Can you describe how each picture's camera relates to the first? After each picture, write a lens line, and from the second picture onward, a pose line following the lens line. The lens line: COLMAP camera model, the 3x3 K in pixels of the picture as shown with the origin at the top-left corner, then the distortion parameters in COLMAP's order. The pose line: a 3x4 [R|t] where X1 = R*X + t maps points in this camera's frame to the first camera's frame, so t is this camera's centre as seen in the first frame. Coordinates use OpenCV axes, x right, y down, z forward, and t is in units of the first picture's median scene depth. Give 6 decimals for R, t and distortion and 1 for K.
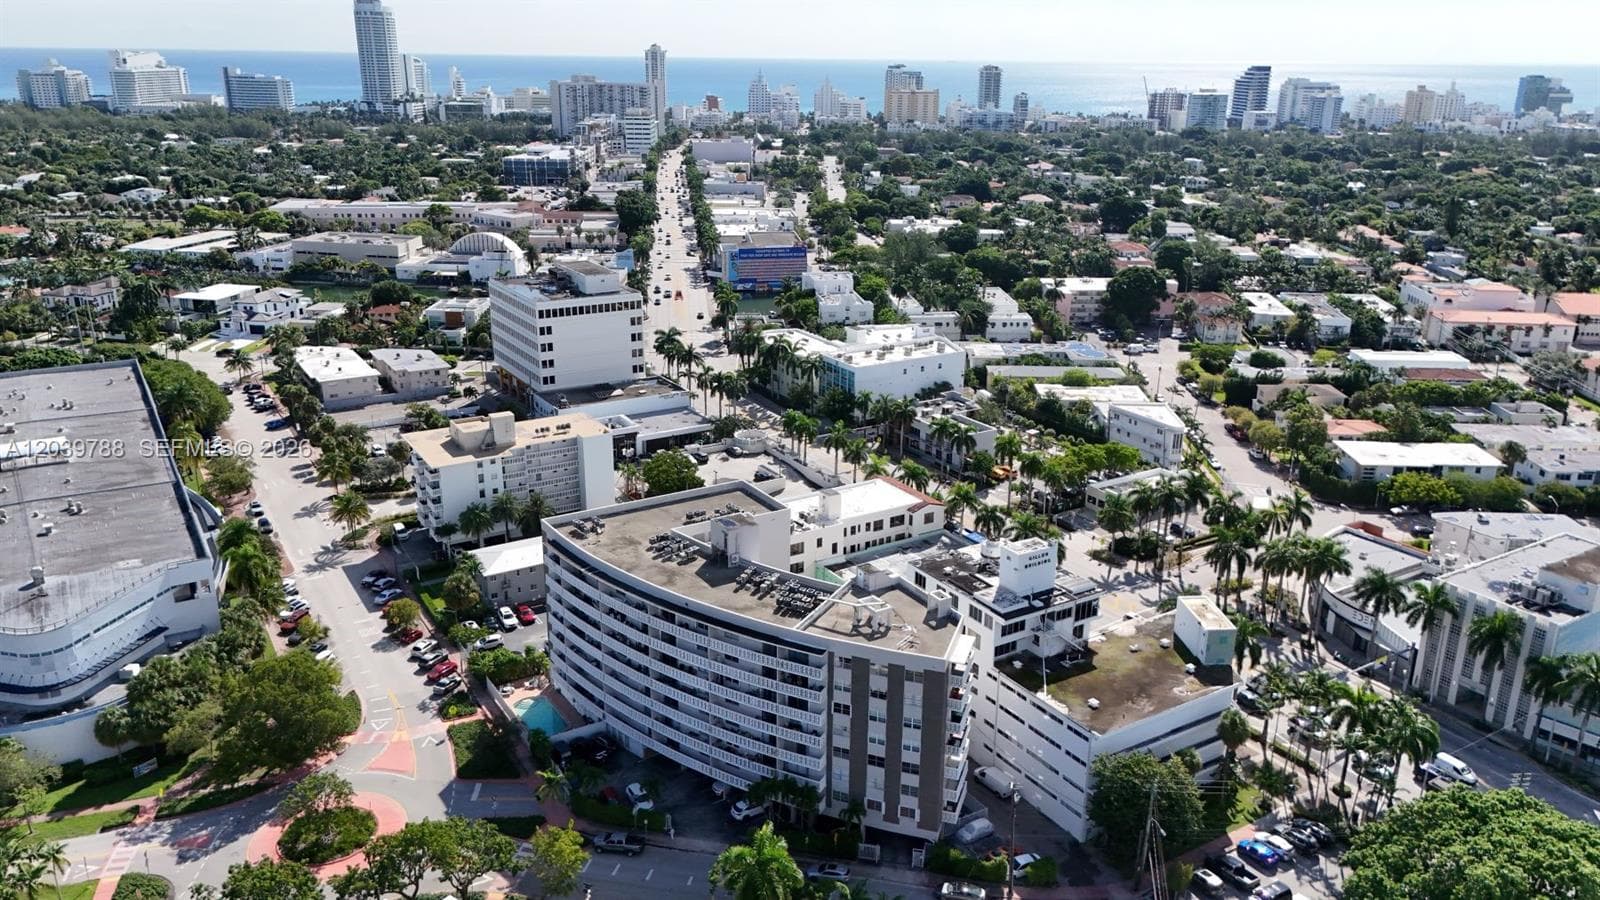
lens RADIAL K [[1181.0, 0, 800.0], [0, 1181.0, 450.0], [0, 0, 1]] dist [0.083722, -0.089448]
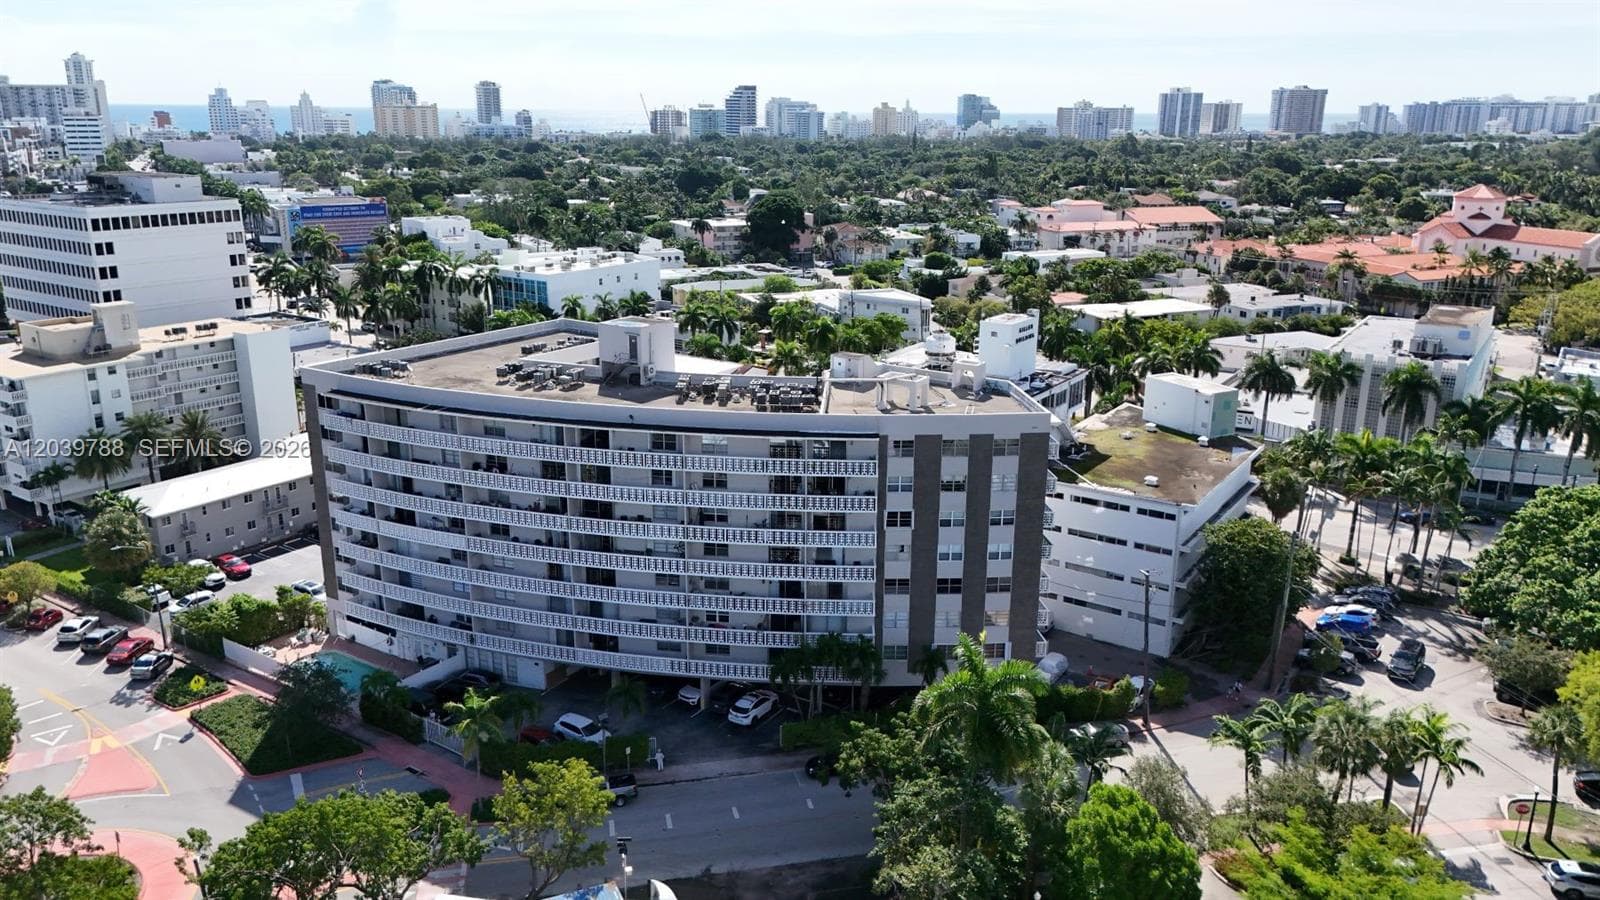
lens RADIAL K [[1181.0, 0, 800.0], [0, 1181.0, 450.0], [0, 0, 1]] dist [0.083722, -0.089448]
pose [[0.910635, -0.117376, 0.396191, -0.198600], [0.132685, 0.991093, -0.011351, 0.123079], [-0.391330, 0.062905, 0.918098, 0.264906]]
